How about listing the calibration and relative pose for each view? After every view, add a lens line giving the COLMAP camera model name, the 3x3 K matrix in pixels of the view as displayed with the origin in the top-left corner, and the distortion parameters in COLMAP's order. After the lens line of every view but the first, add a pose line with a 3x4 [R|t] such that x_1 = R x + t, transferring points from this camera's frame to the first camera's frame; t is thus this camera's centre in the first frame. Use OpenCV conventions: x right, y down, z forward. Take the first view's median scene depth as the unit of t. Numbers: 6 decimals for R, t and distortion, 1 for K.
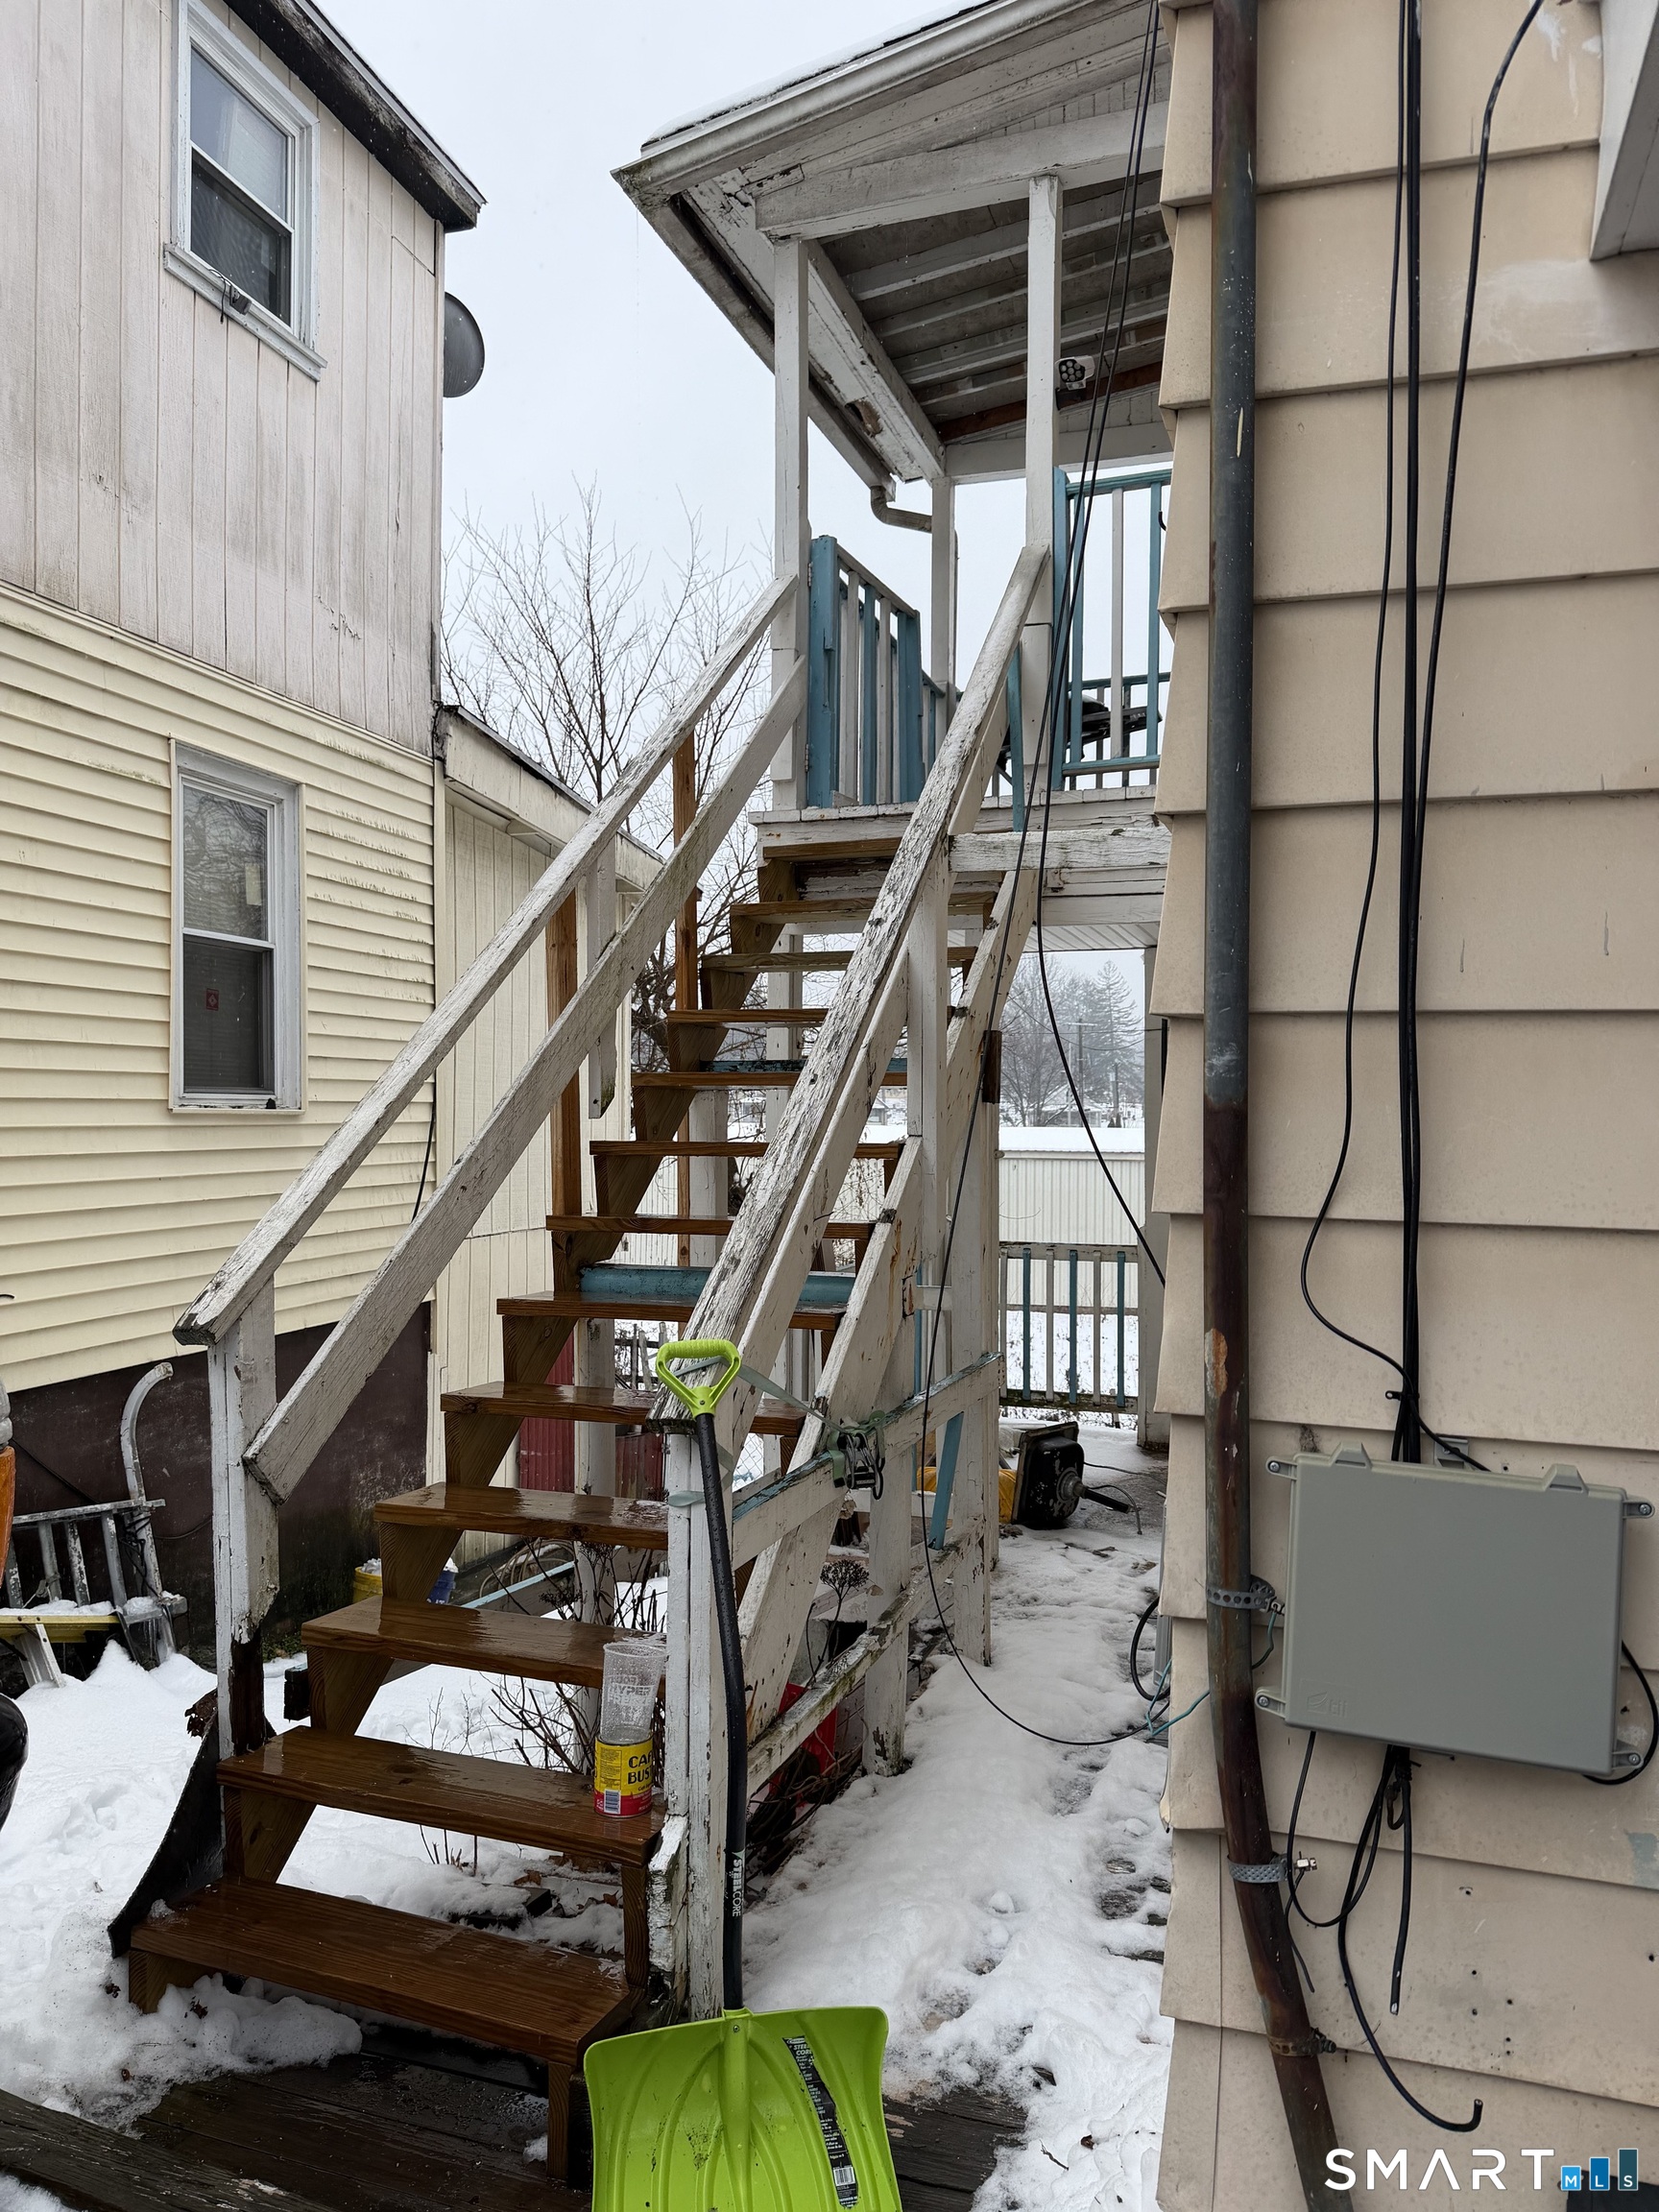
lens RADIAL K [[1529.2, 0, 828.5], [0, 1529.2, 1112.8], [0, 0, 1]] dist [0.003424, 0.000442]
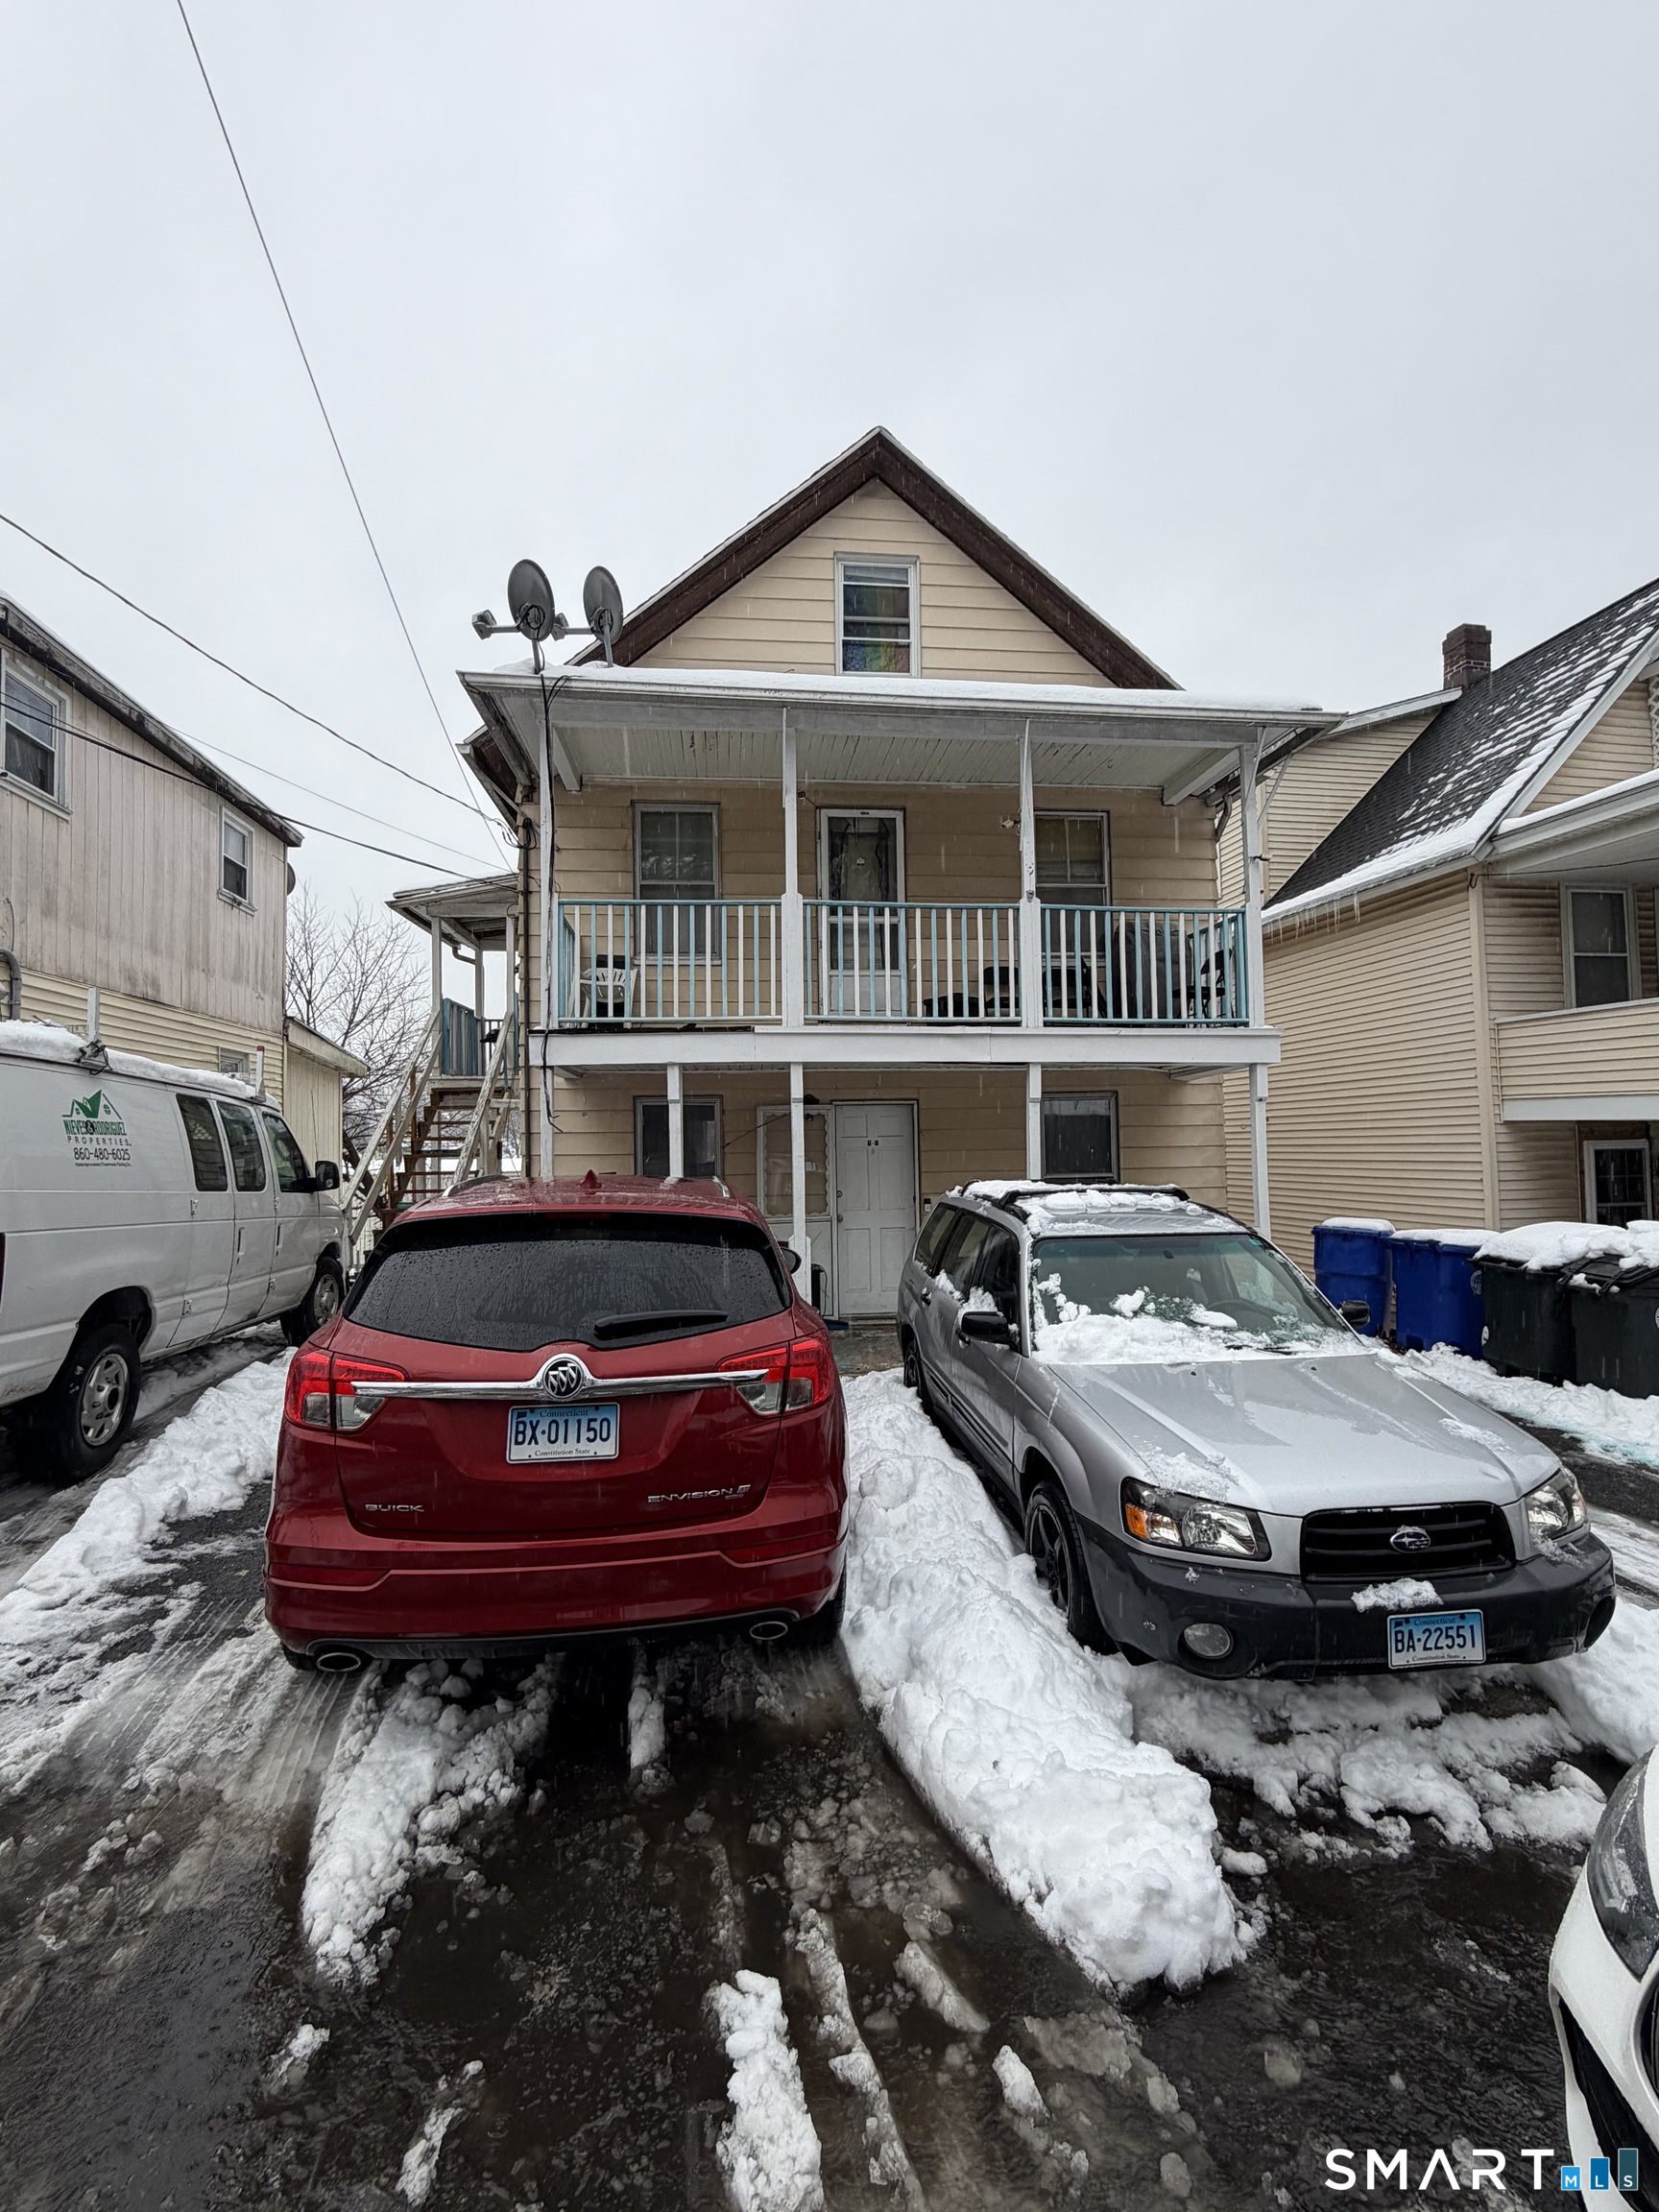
lens RADIAL K [[987.2, 0, 831.3], [0, 987.2, 1113.9], [0, 0, 1]] dist [-0.000061, 0.000301]
pose [[0.907084, -0.008430, 0.420866, -0.150163], [0.021918, 0.999389, -0.027222, -0.028831], [-0.420380, 0.033917, 0.906714, -1.339653]]
